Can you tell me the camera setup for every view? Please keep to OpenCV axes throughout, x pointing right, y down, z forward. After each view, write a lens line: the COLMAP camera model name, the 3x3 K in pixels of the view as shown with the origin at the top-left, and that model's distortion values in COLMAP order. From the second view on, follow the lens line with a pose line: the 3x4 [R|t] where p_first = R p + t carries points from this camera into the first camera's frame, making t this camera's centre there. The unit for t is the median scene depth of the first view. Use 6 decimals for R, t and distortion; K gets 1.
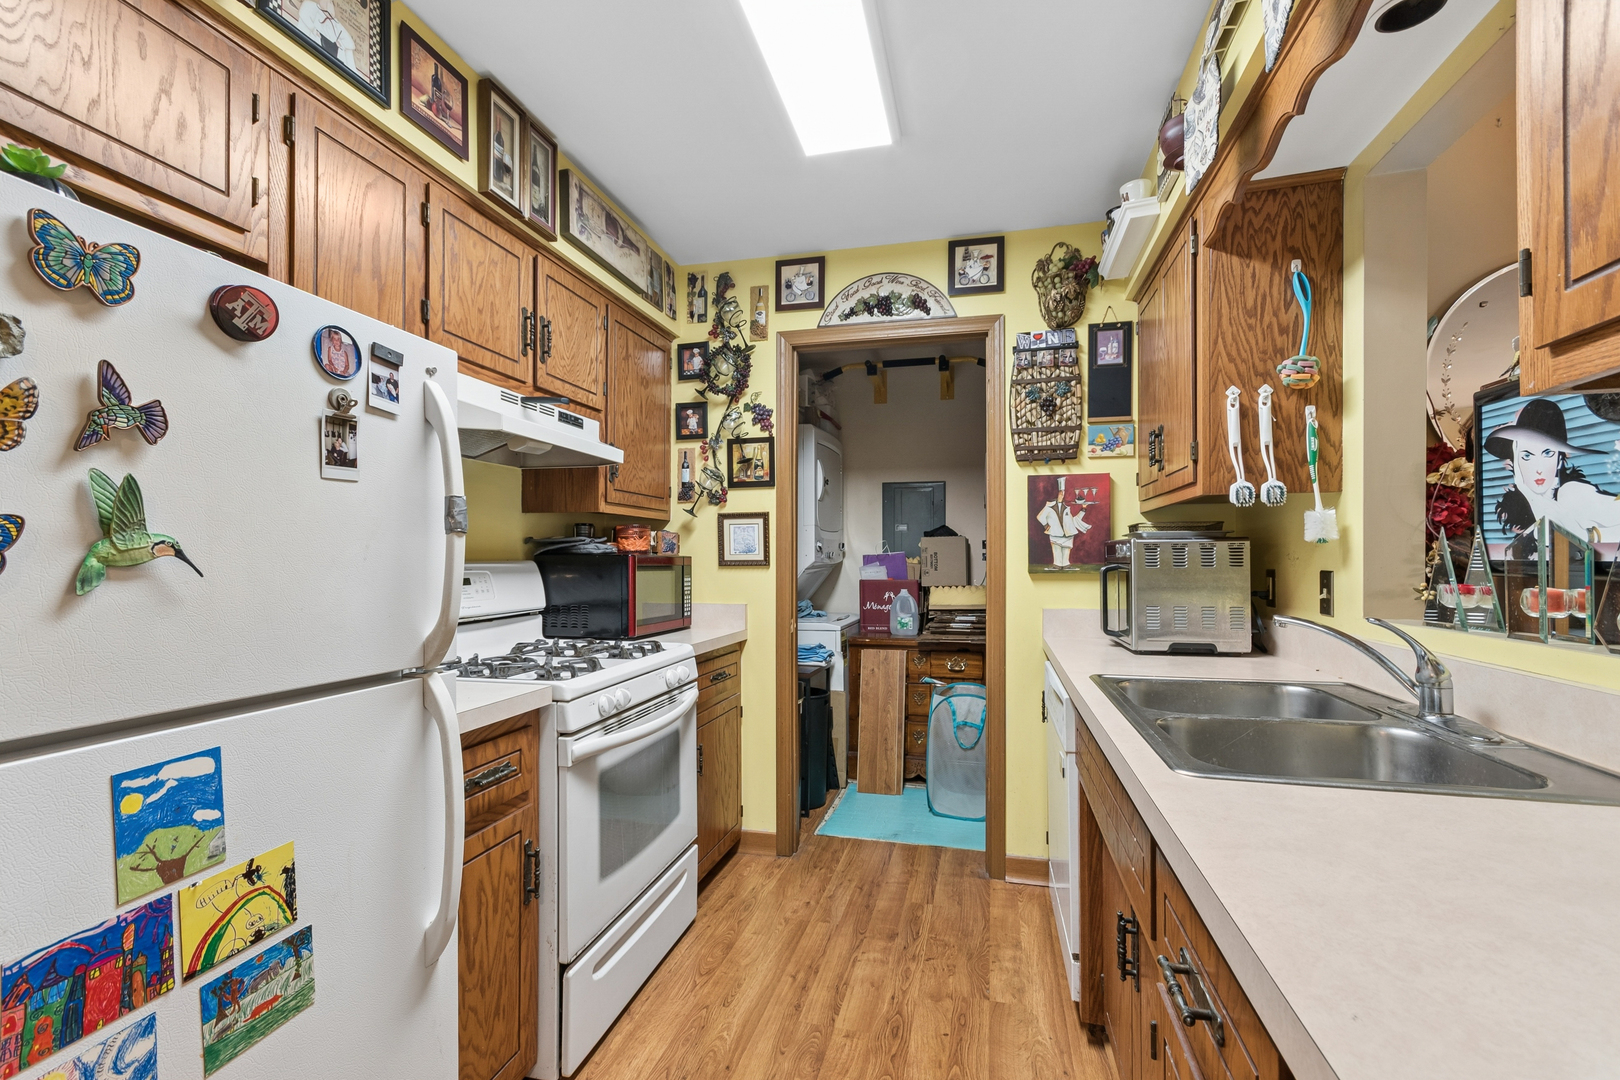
lens RADIAL K [[710.7, 0, 811.1], [0, 710.7, 552.0], [0, 0, 1]] dist [0.011492, -0.000467]
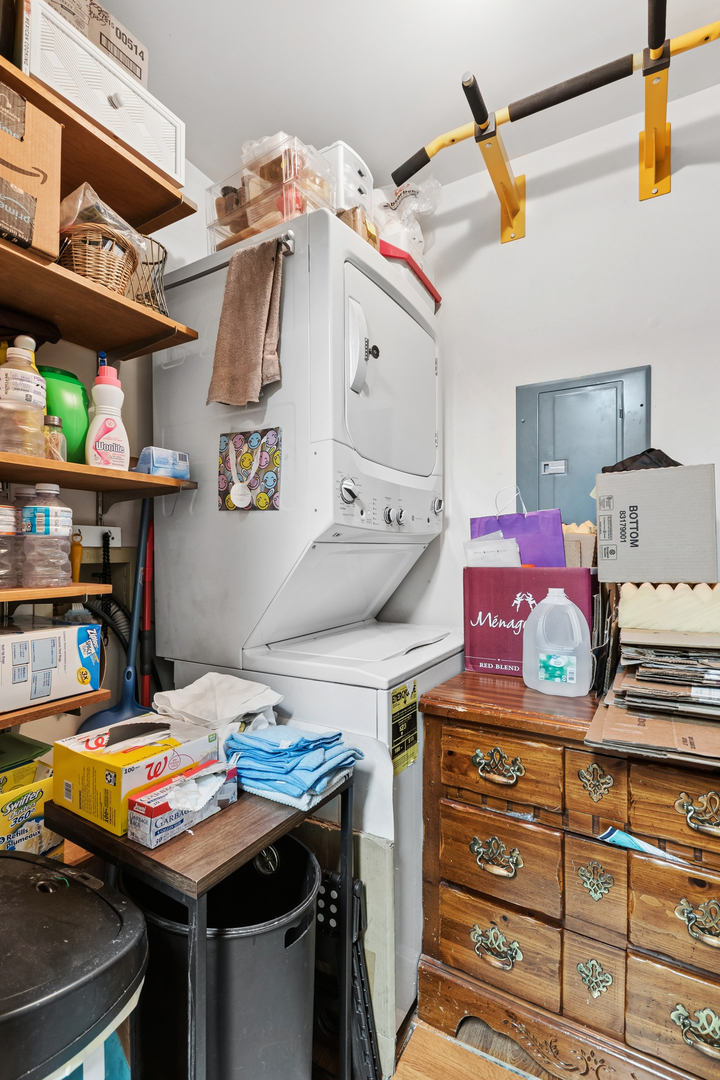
lens RADIAL K [[488.0, 0, 362.8], [0, 488.0, 550.4], [0, 0, 1]] dist [0.000046, -0.000107]
pose [[0.961486, -0.000399, -0.274852, 0.150438], [0.001064, 0.999997, 0.002270, 0.042125], [0.274851, -0.002475, 0.961484, 1.029619]]
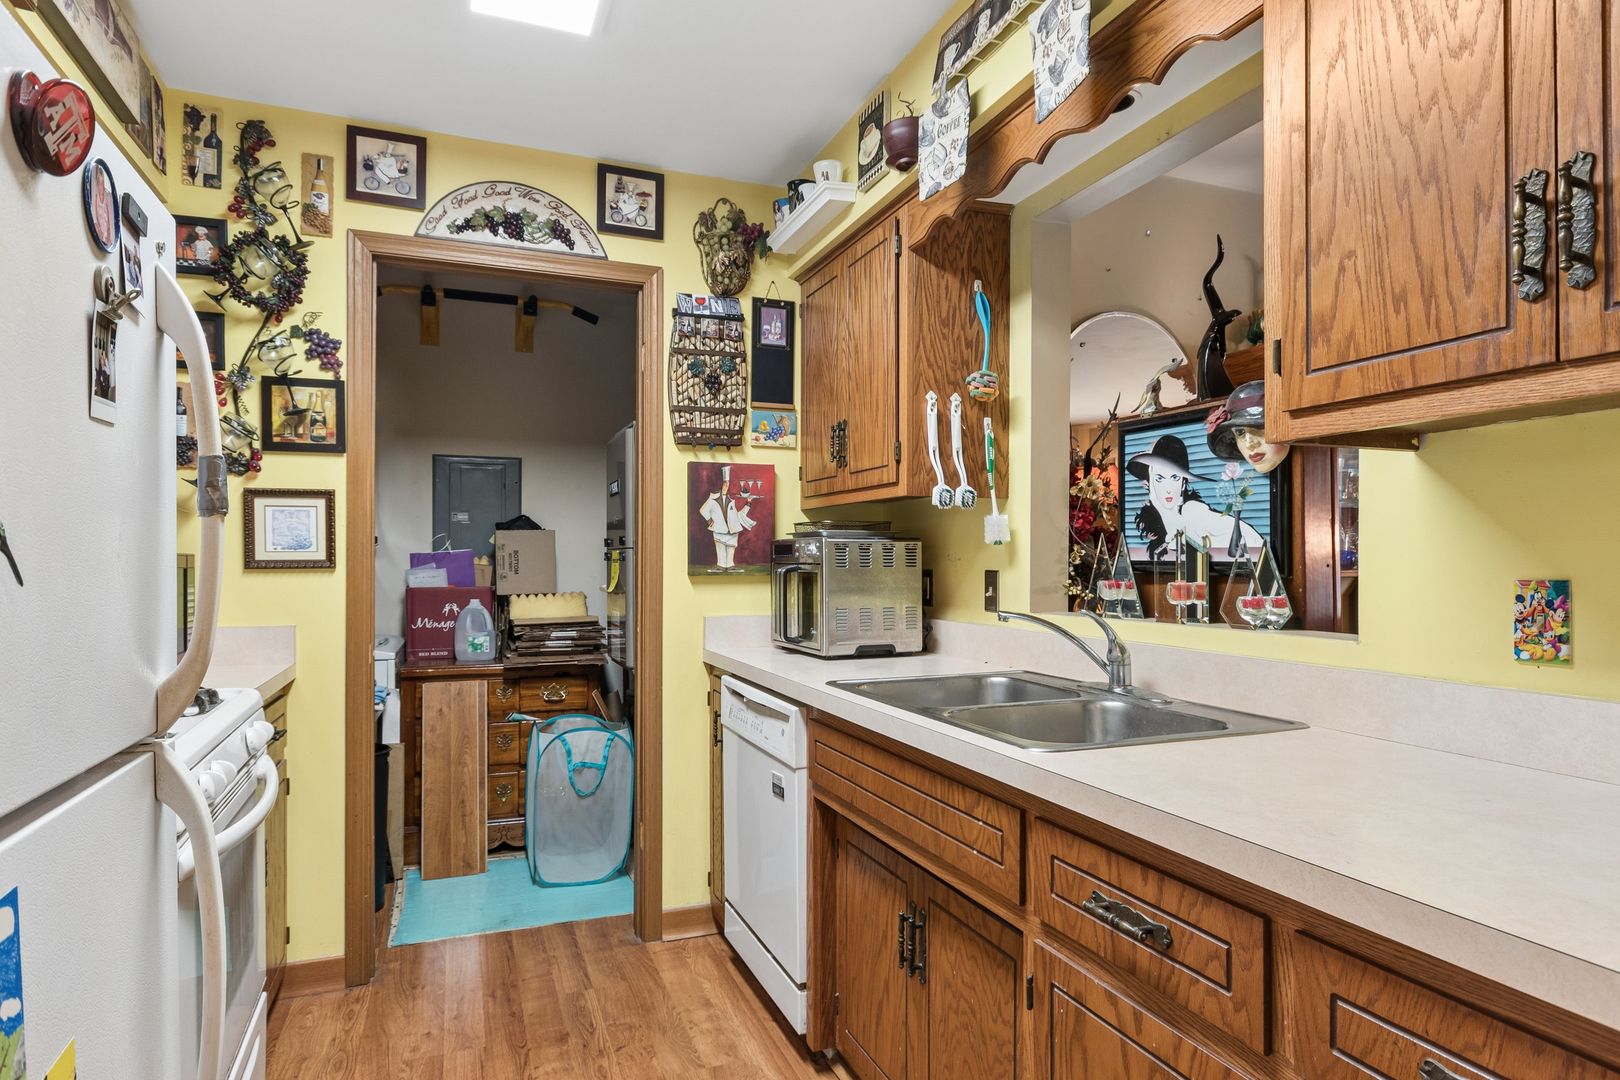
lens RADIAL K [[917.8, 0, 809.8], [0, 917.8, 554.2], [0, 0, 1]] dist [0.006165, 0.000628]
pose [[0.815965, 0.004985, 0.578080, -0.215159], [-0.007431, 0.999971, 0.001866, 0.000874], [-0.578054, -0.005818, 0.815978, 0.014567]]
